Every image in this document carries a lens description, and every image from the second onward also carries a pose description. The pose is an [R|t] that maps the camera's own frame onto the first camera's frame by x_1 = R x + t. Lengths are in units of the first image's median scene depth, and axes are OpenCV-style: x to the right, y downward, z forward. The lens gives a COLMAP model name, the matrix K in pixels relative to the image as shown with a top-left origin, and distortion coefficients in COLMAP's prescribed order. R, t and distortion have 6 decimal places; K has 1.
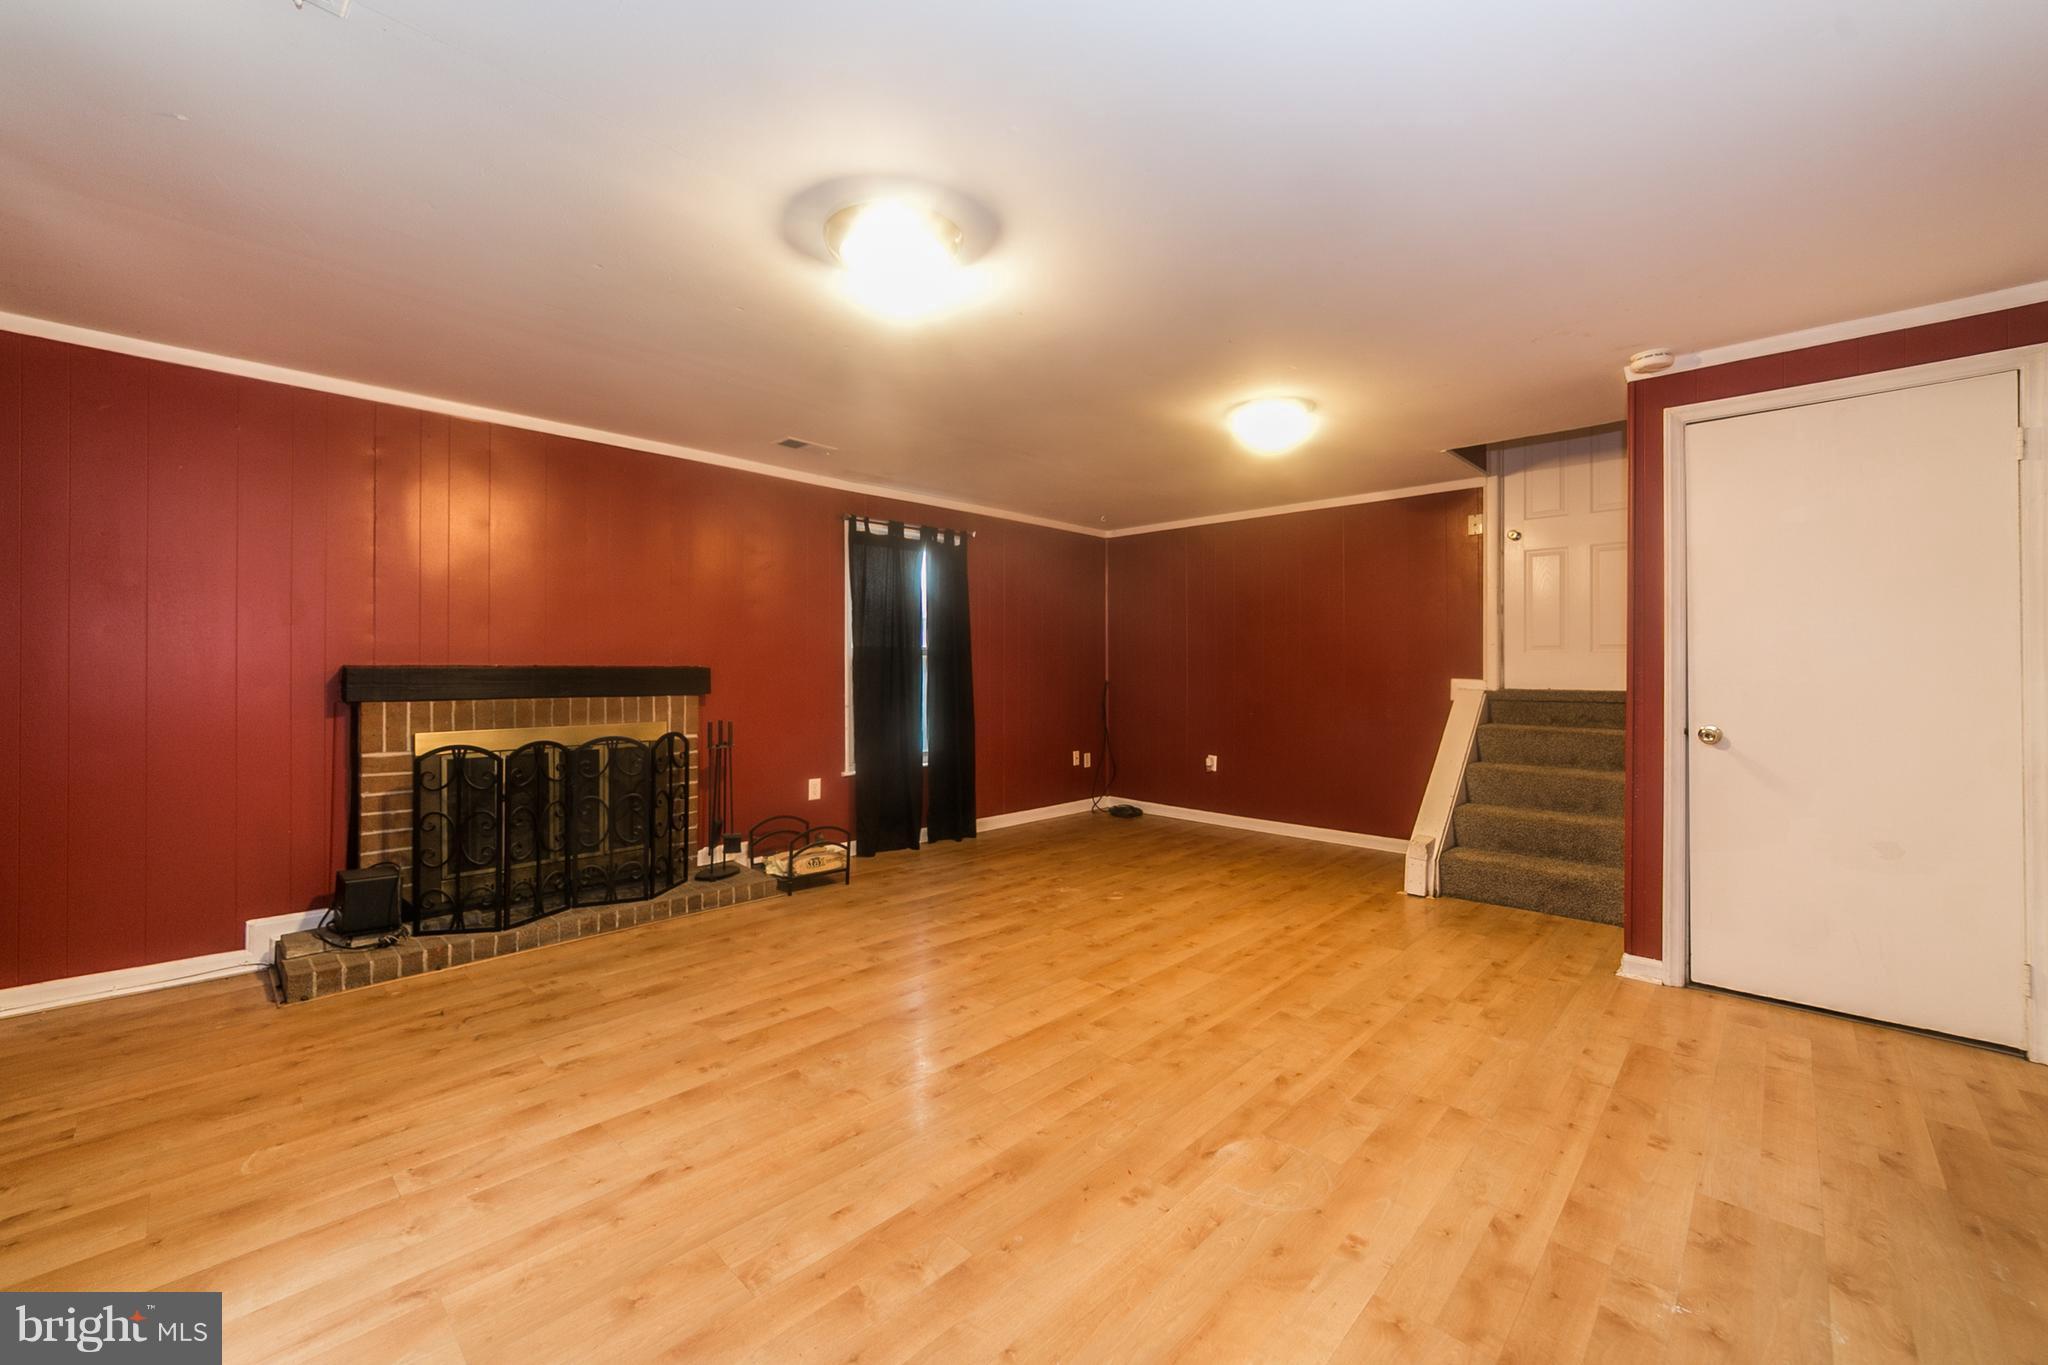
lens RADIAL K [[805.4, 0, 1019.4], [0, 805.4, 669.3], [0, 0, 1]] dist [-0.019859, 0.007743]
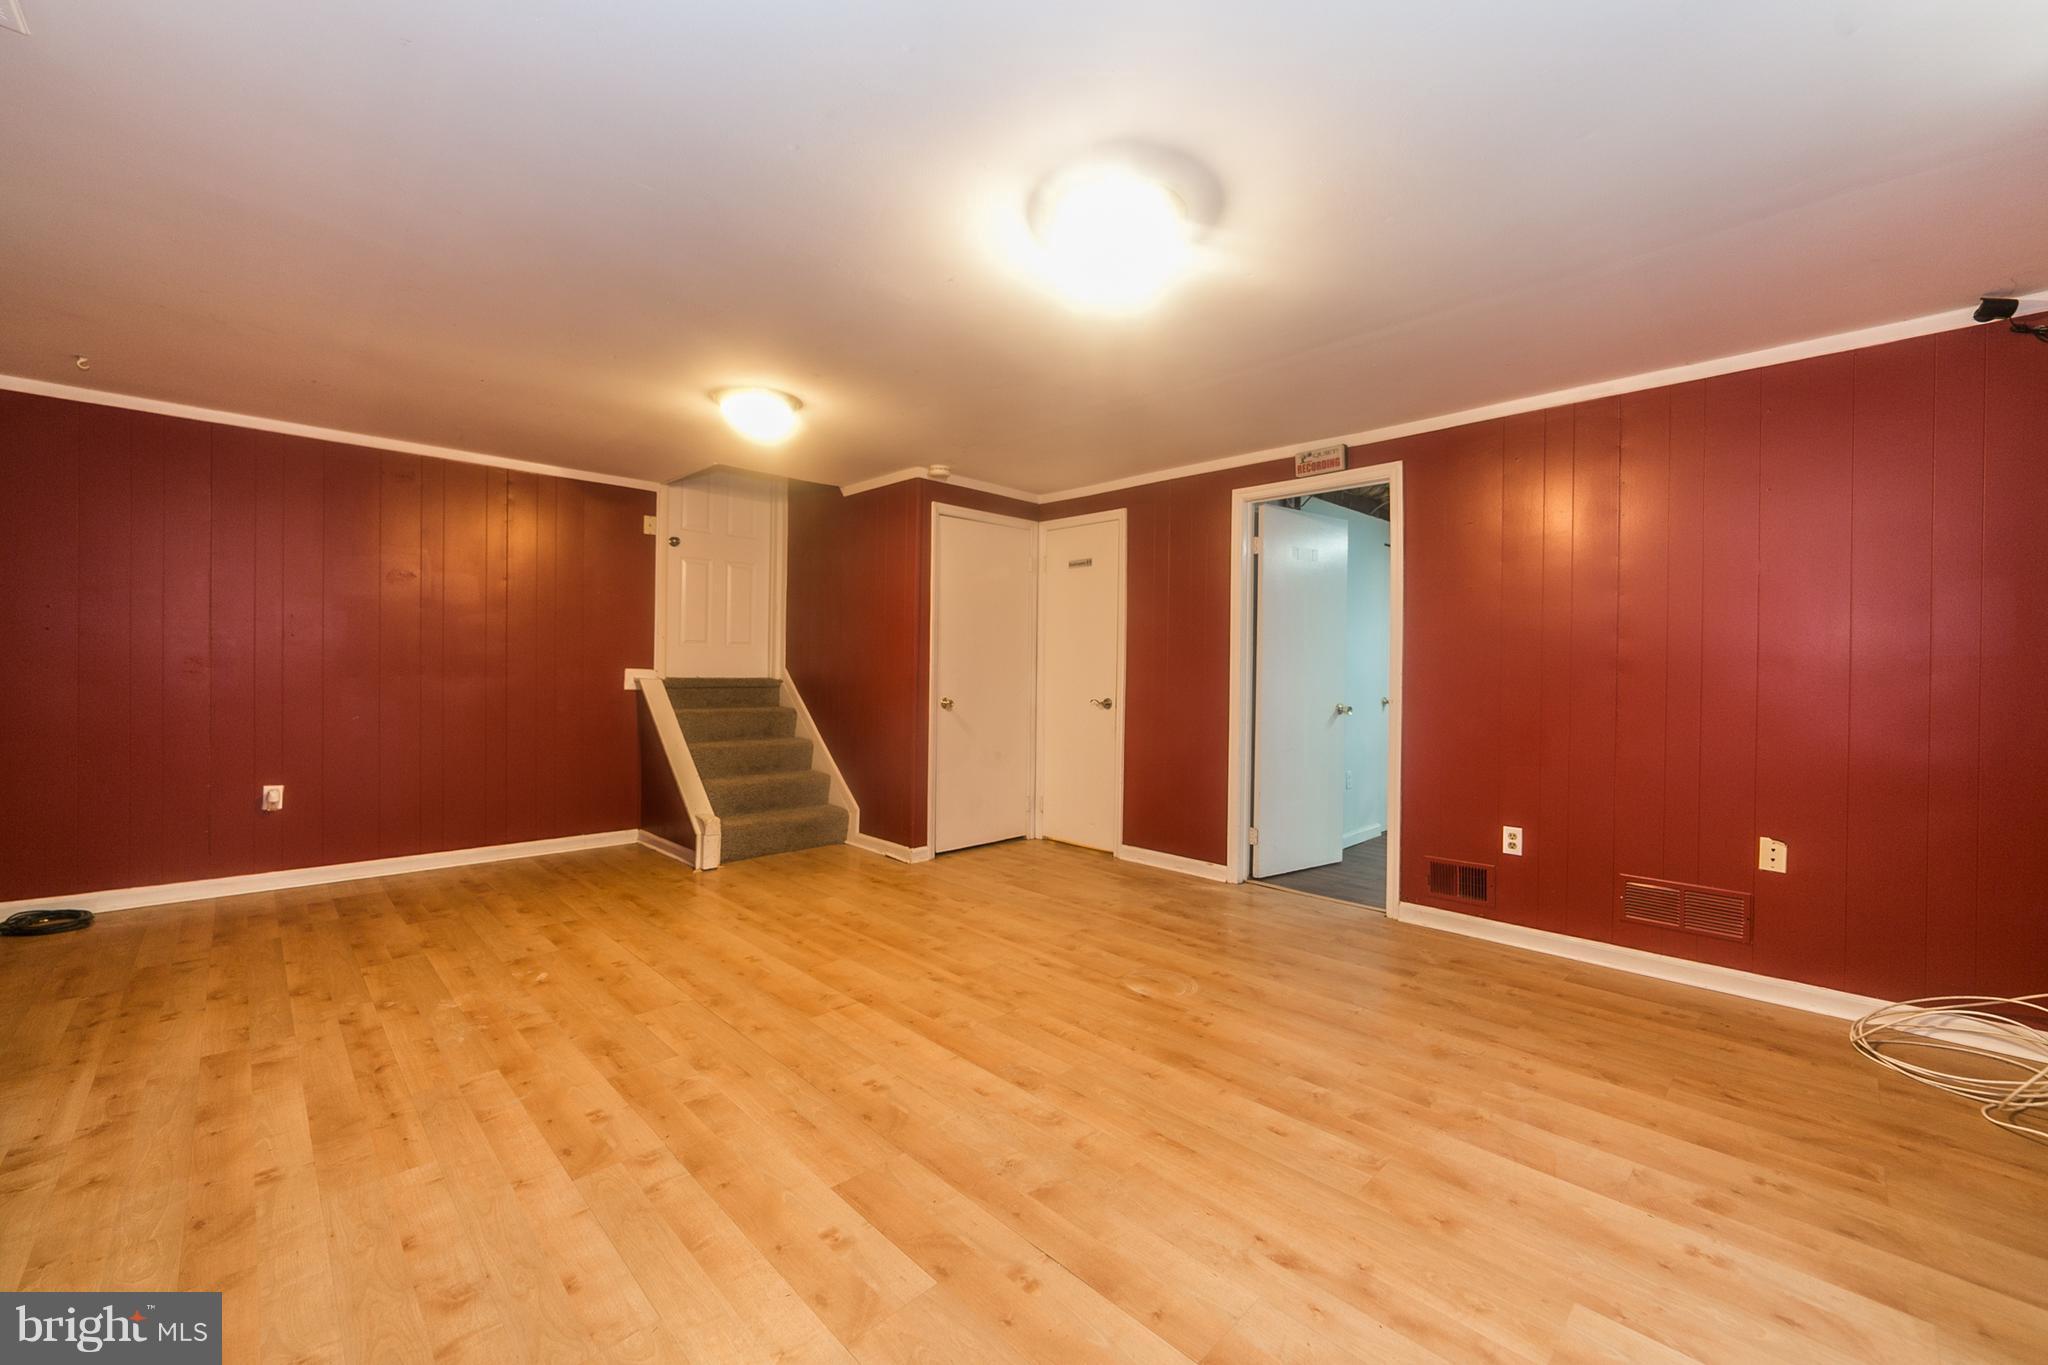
lens RADIAL K [[805.4, 0, 1015.8], [0, 805.4, 672.0], [0, 0, 1]] dist [-0.019859, 0.007743]
pose [[0.031468, -0.007352, 0.999478, -0.854839], [-0.014994, 0.999857, 0.007827, 0.000656], [-0.999392, -0.015233, 0.031353, 0.825431]]
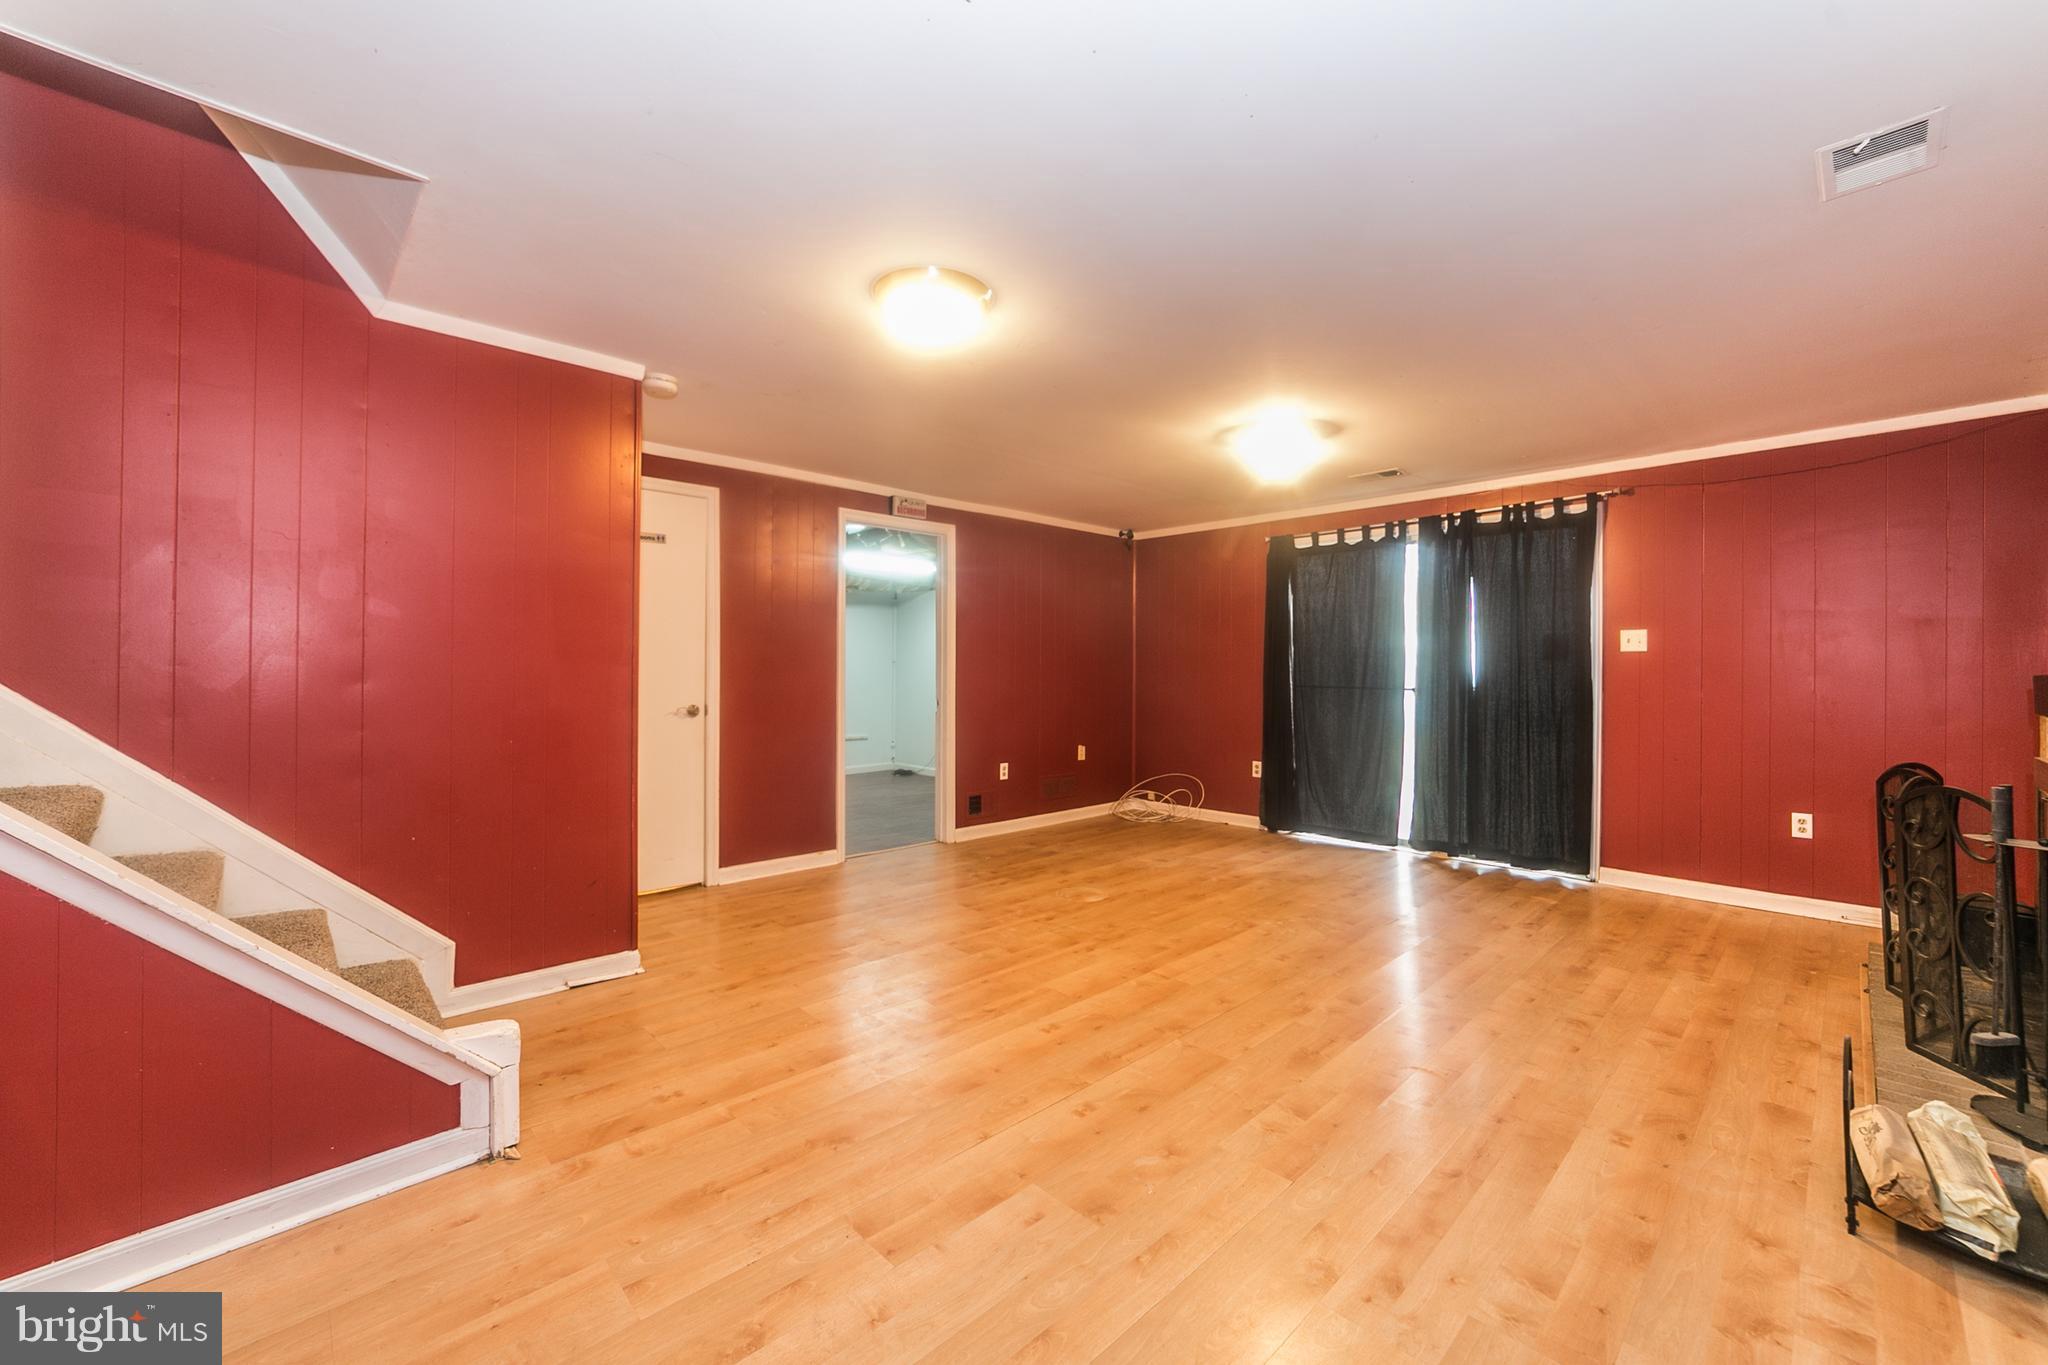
lens RADIAL K [[805.4, 0, 1014.5], [0, 805.4, 673.8], [0, 0, 1]] dist [-0.019859, 0.007743]
pose [[-0.998753, -0.007892, 0.049304, 0.261768], [-0.007878, 0.999969, 0.000487, 0.005837], [-0.049307, 0.000098, -0.998784, 2.166349]]
